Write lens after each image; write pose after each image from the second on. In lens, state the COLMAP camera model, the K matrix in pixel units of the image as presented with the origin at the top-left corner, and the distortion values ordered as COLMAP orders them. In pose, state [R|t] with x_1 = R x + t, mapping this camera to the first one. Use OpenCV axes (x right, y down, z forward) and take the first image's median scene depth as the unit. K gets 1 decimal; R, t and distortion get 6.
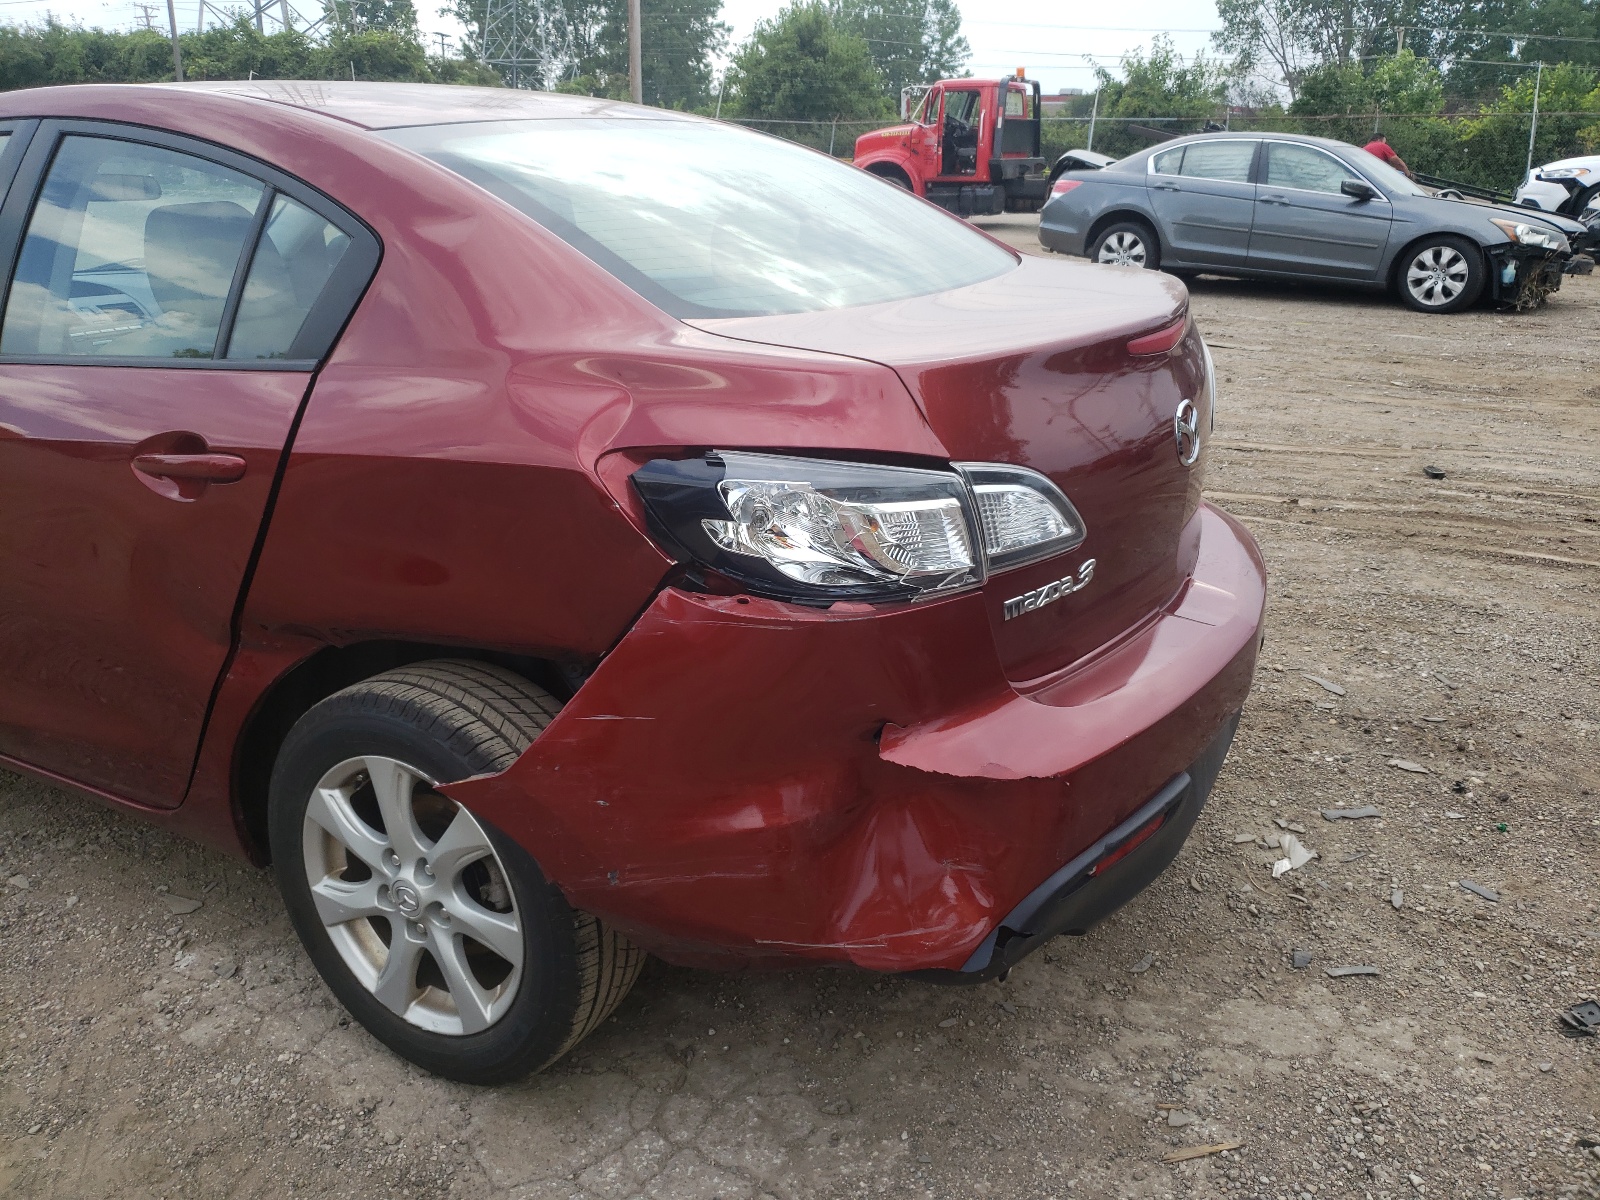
lens RADIAL K [[1224.1, 0, 797.8], [0, 1224.1, 593.5], [0, 0, 1]] dist [0.004022, 0.006177]
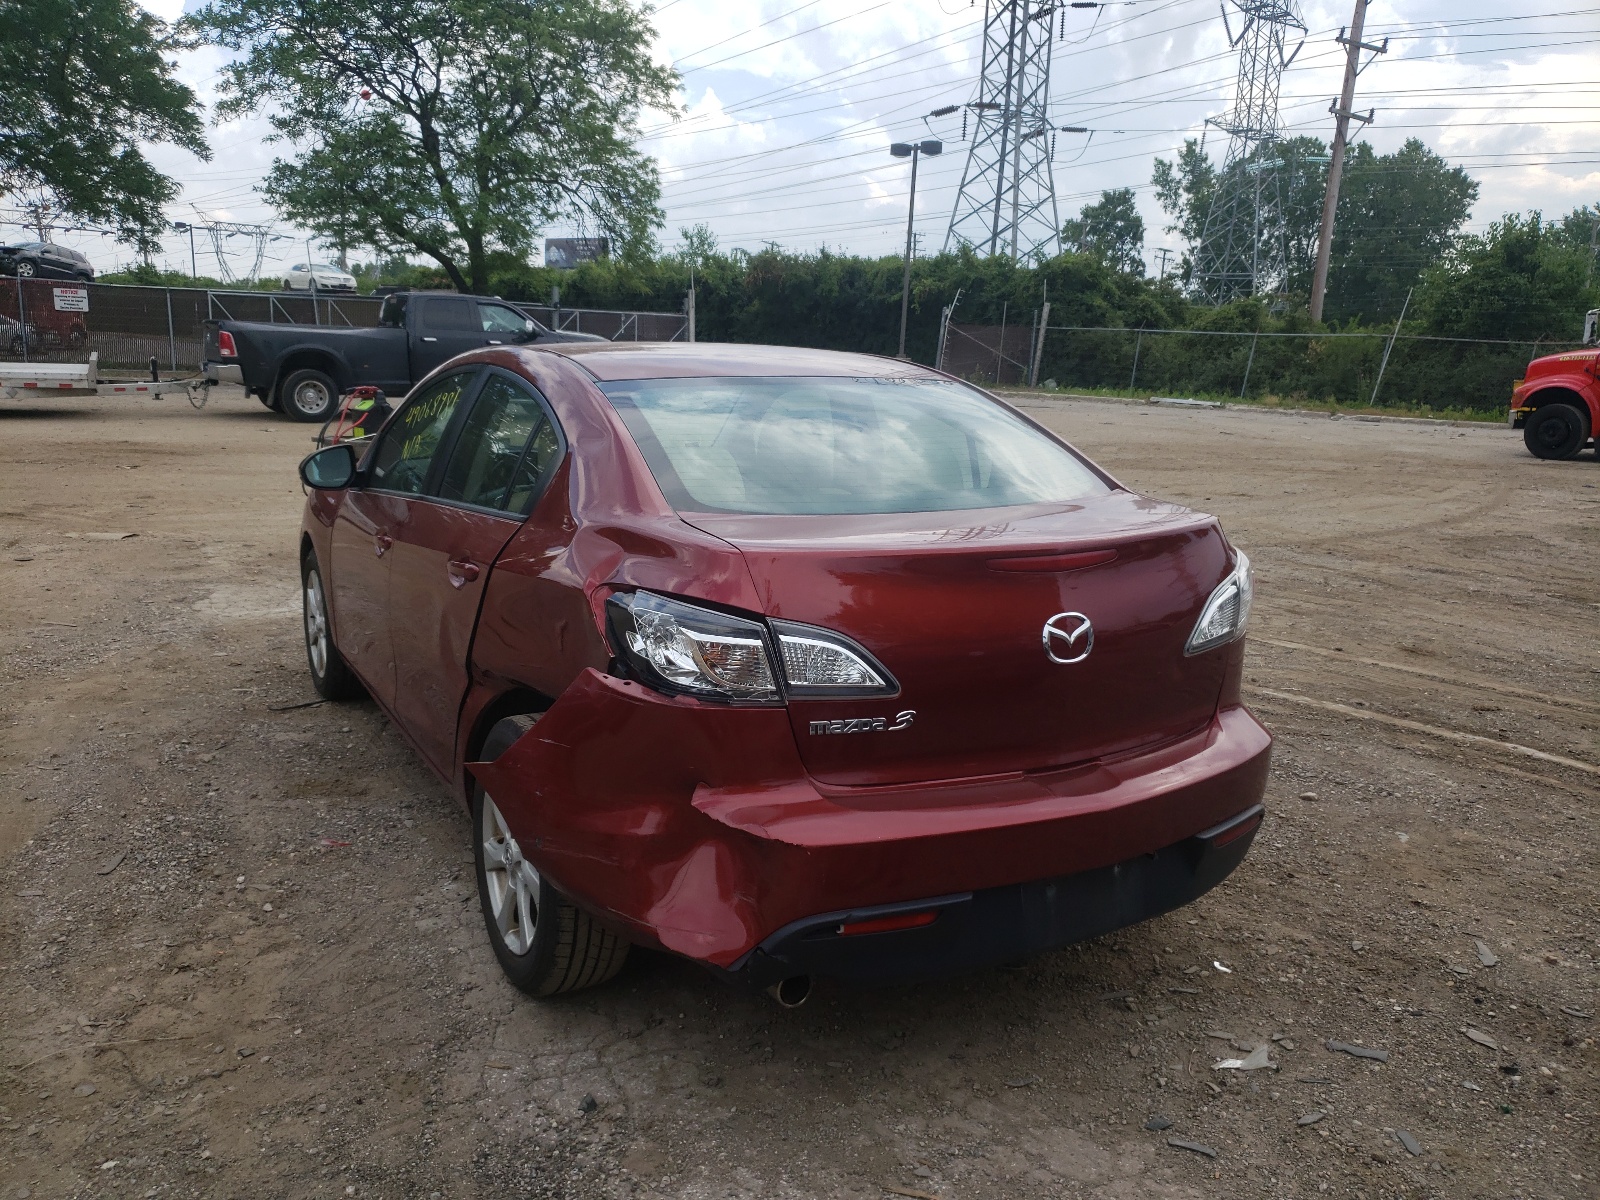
lens RADIAL K [[1224.1, 0, 797.8], [0, 1224.1, 593.5], [0, 0, 1]] dist [0.004022, 0.006177]
pose [[0.859022, 0.124026, -0.496687, 0.696311], [-0.199476, 0.974619, -0.101626, 0.007832], [0.471477, 0.186376, 0.861959, -0.226426]]
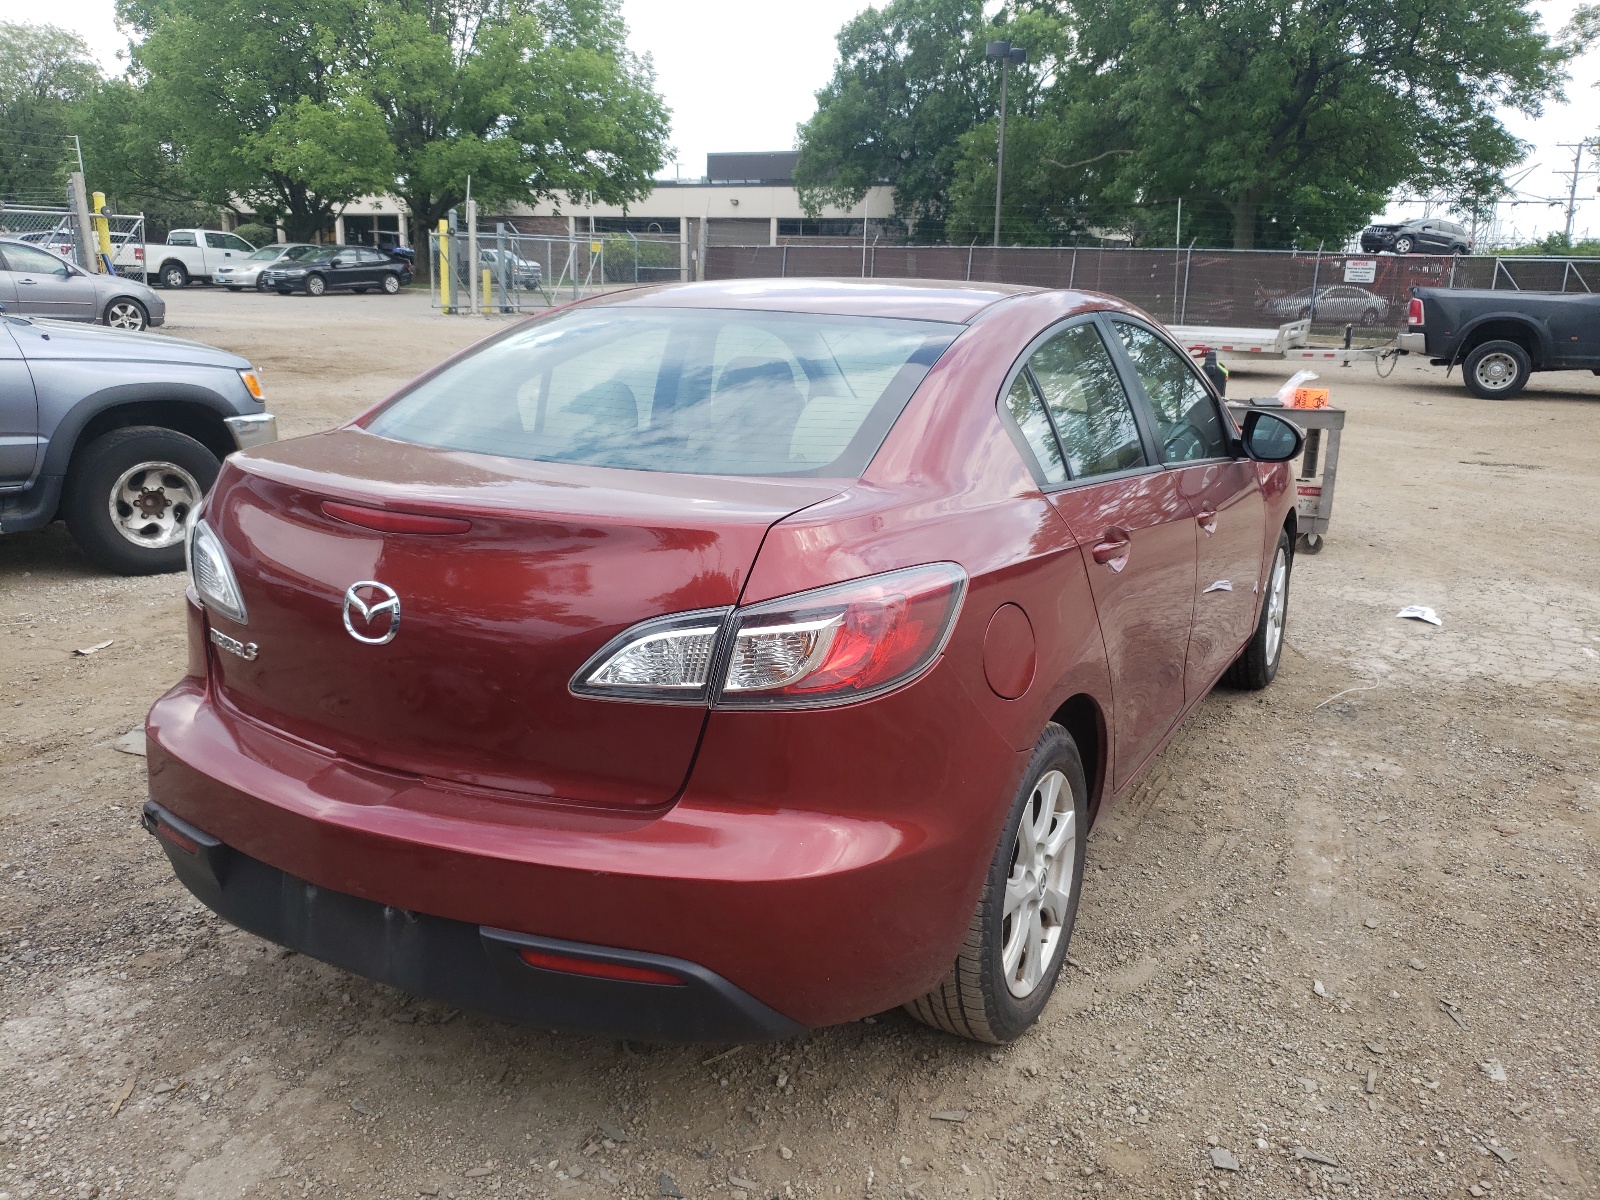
lens RADIAL K [[1224.1, 0, 797.8], [0, 1224.1, 593.5], [0, 0, 1]] dist [0.004022, 0.006177]
pose [[0.038941, 0.248692, -0.967800, 1.328875], [-0.366331, 0.904653, 0.217725, -0.502660], [0.929669, 0.346057, 0.126332, 1.192270]]
